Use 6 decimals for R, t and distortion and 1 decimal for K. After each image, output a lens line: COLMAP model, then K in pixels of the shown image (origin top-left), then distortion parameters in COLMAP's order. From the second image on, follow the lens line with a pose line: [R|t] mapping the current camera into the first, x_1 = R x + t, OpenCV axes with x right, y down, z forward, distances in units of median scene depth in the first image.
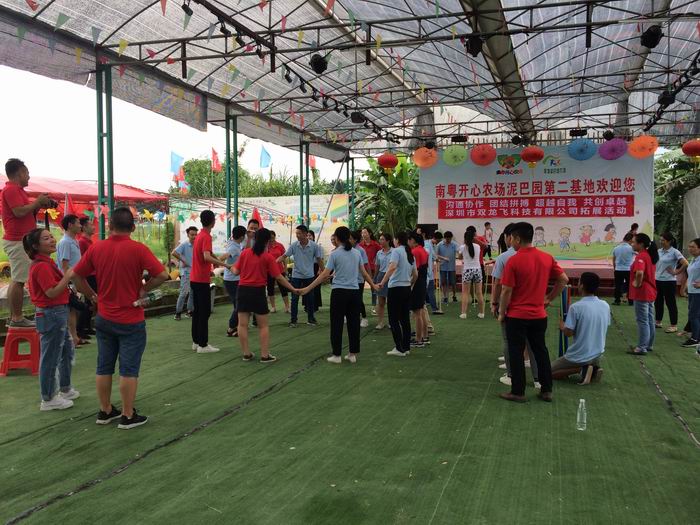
lens RADIAL K [[595.2, 0, 350.3], [0, 595.2, 261.9], [0, 0, 1]] dist [0.051152, -0.071590]
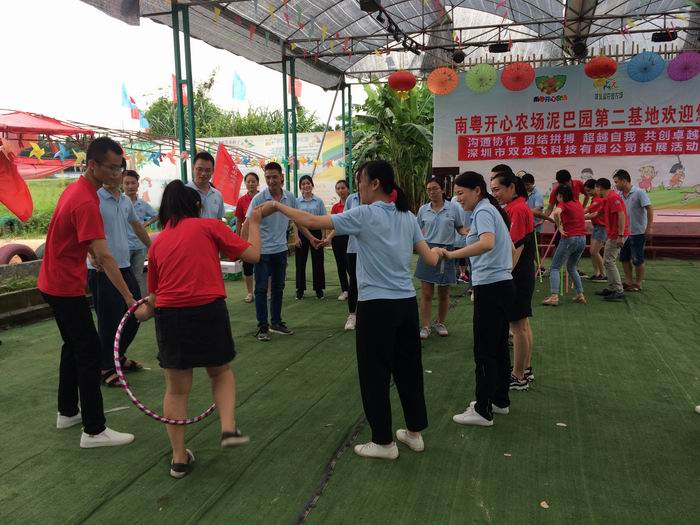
lens RADIAL K [[595.2, 0, 371.1], [0, 595.2, 276.1], [0, 0, 1]] dist [0.051152, -0.071590]
pose [[0.998302, -0.020850, 0.054395, -0.017795], [0.014719, 0.993738, 0.110766, -0.008473], [-0.056364, -0.109777, 0.992357, 0.200710]]
